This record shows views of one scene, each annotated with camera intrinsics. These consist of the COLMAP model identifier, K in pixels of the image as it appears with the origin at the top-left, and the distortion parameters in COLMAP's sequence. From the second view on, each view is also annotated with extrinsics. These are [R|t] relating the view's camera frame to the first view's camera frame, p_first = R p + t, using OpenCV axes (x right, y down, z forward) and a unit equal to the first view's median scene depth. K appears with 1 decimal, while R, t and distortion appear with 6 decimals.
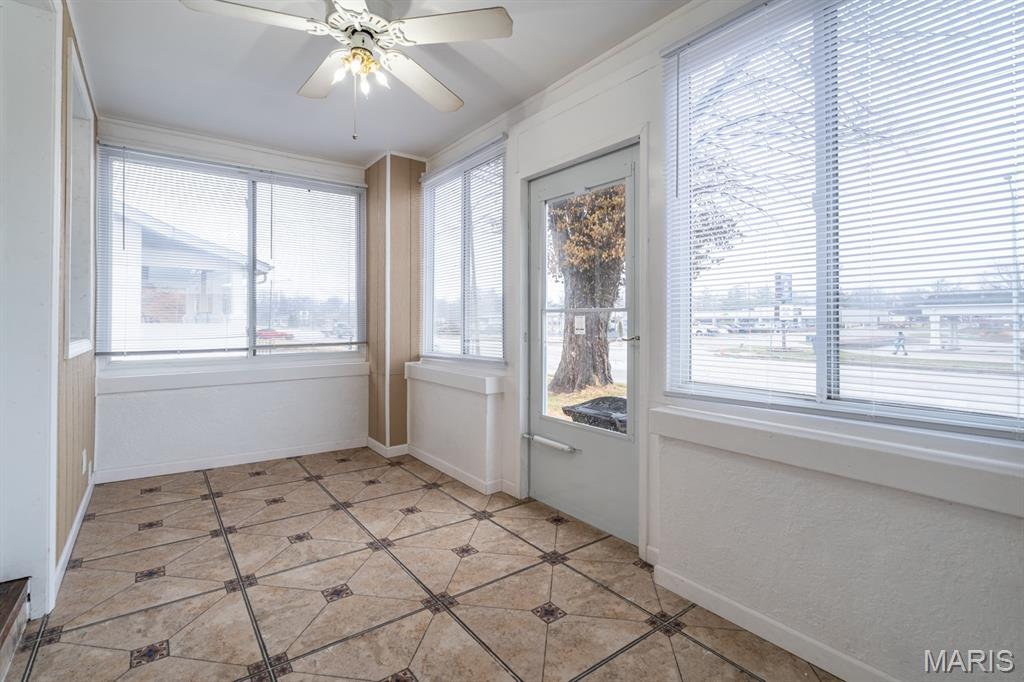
lens RADIAL K [[475.2, 0, 513.3], [0, 475.2, 319.1], [0, 0, 1]] dist [-0.001681, 0.000475]
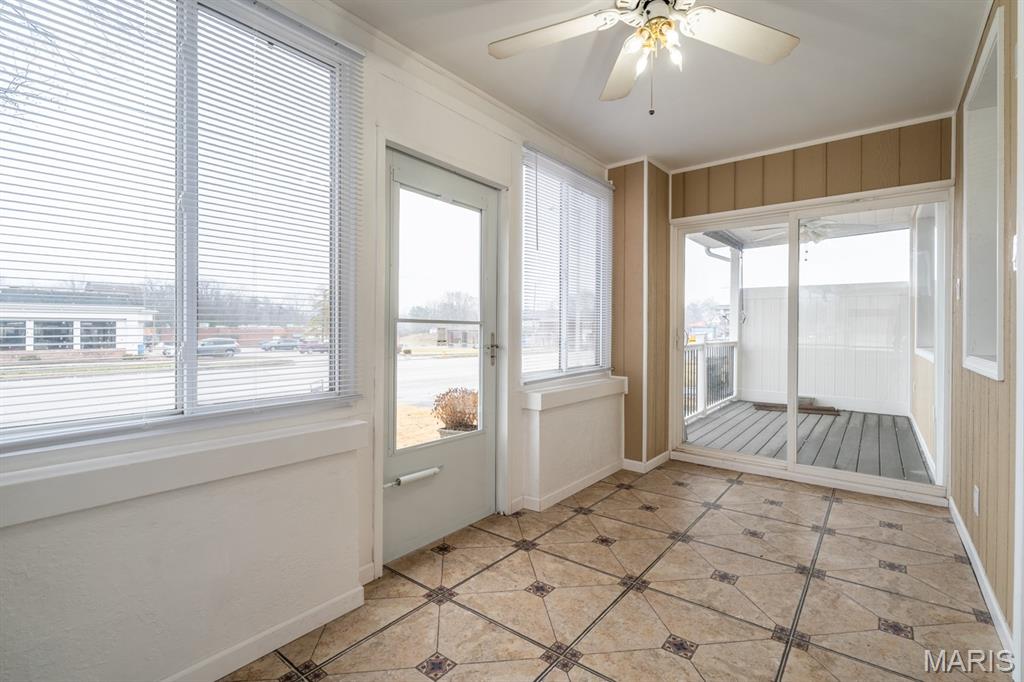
lens RADIAL K [[471.3, 0, 510.7], [0, 471.3, 329.1], [0, 0, 1]] dist [-0.001270, 0.000347]
pose [[-0.248741, -0.000259, 0.968570, -0.926825], [-0.011923, 0.999925, -0.002795, -0.000939], [-0.968497, -0.012244, -0.248725, 1.247333]]
